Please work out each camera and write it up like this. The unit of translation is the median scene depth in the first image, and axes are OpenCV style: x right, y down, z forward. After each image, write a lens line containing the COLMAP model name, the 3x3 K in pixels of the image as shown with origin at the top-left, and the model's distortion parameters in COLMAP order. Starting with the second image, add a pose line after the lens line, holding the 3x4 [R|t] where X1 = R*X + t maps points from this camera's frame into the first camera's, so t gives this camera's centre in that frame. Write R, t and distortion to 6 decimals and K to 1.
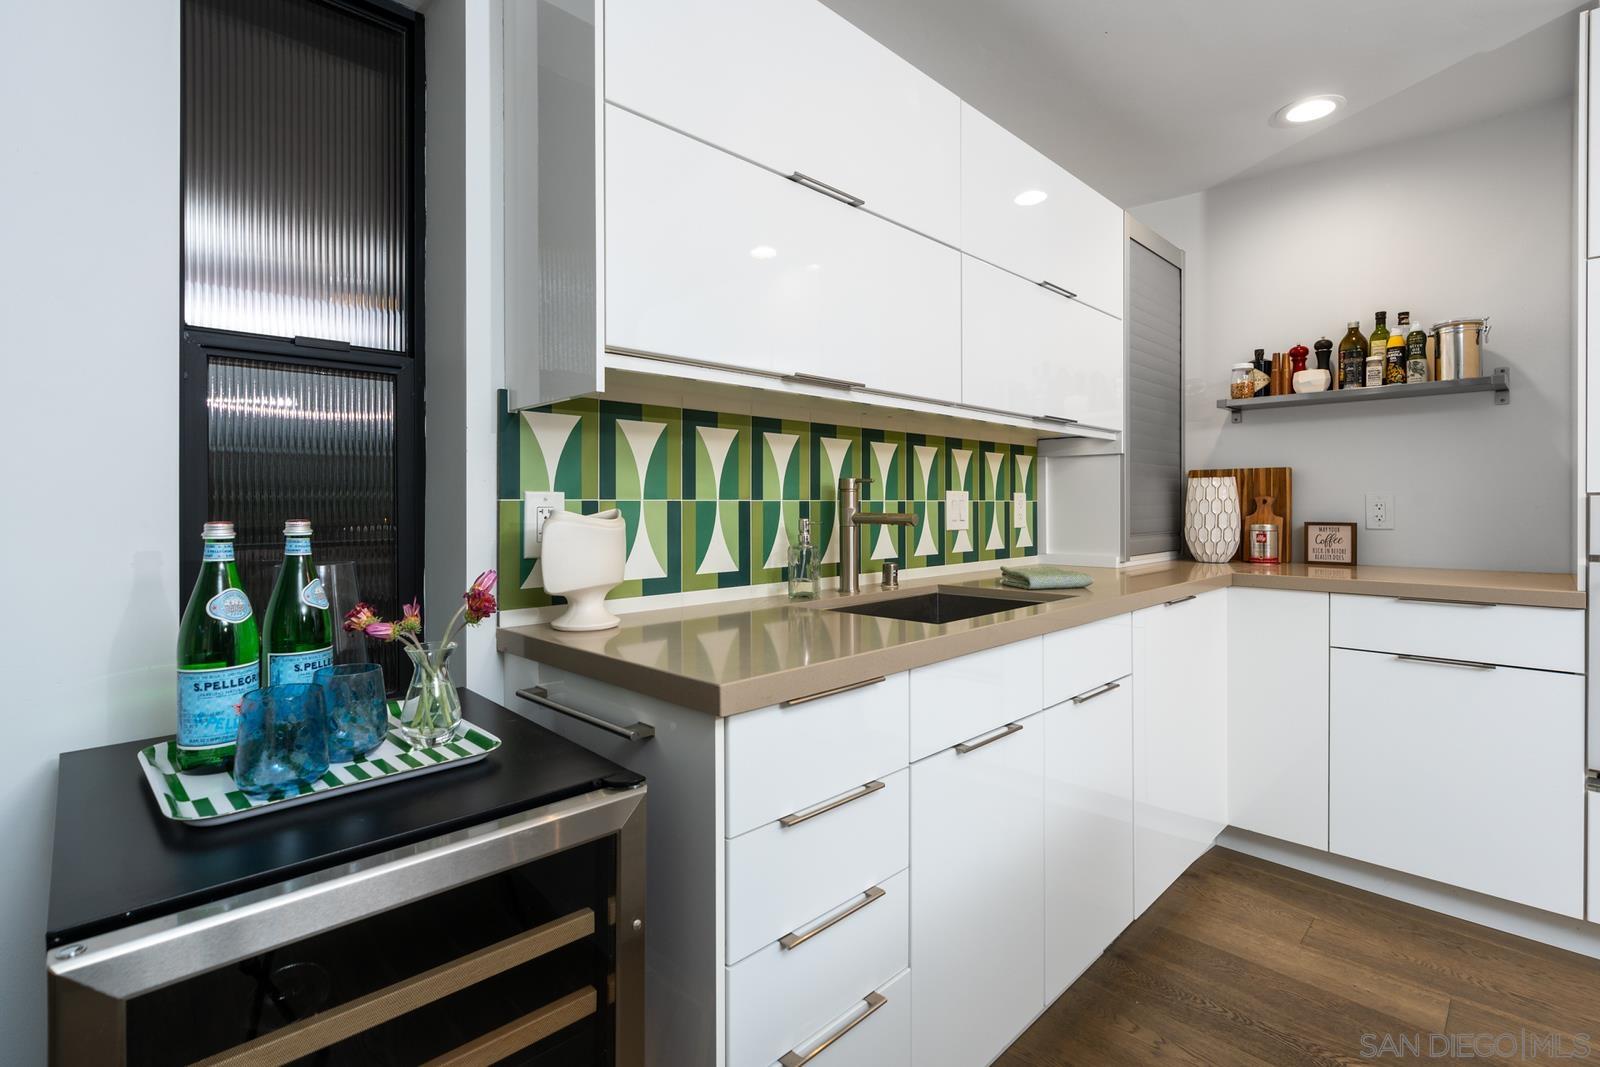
lens RADIAL K [[750.2, 0, 771.8], [0, 750.2, 507.2], [0, 0, 1]] dist [-0.016299, 0.001063]
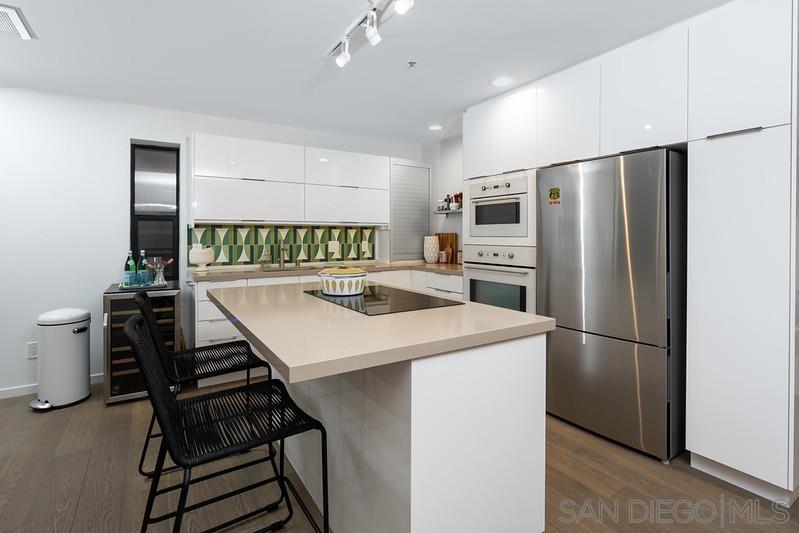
lens RADIAL K [[374.6, 0, 378.1], [0, 374.6, 238.8], [0, 0, 1]] dist [-0.016299, 0.001063]
pose [[0.978852, 0.005237, -0.204504, 0.841181], [-0.004198, 0.999976, 0.005513, -0.044706], [0.204528, -0.004537, 0.978850, -0.723585]]
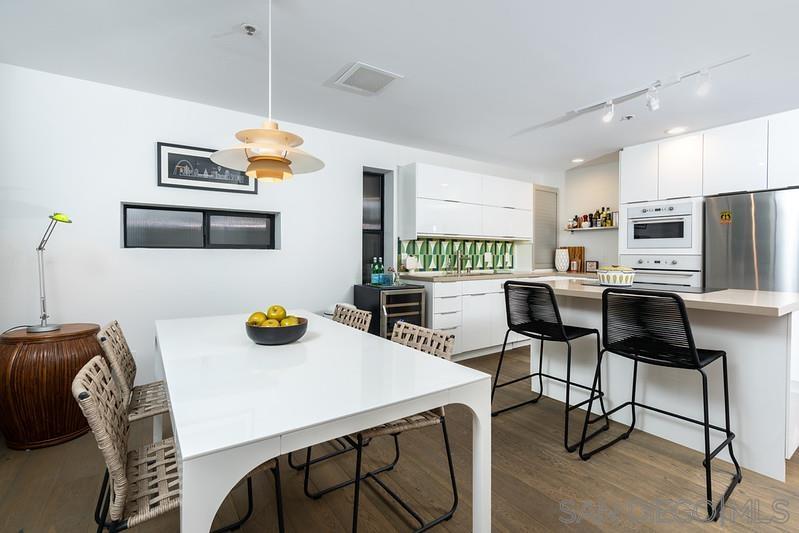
lens RADIAL K [[374.6, 0, 391.5], [0, 374.6, 255.1], [0, 0, 1]] dist [-0.016299, 0.001063]
pose [[0.986161, 0.008944, -0.165547, 0.059196], [-0.008814, 0.999960, 0.001520, -0.005857], [0.165554, -0.000040, 0.986201, -1.229021]]
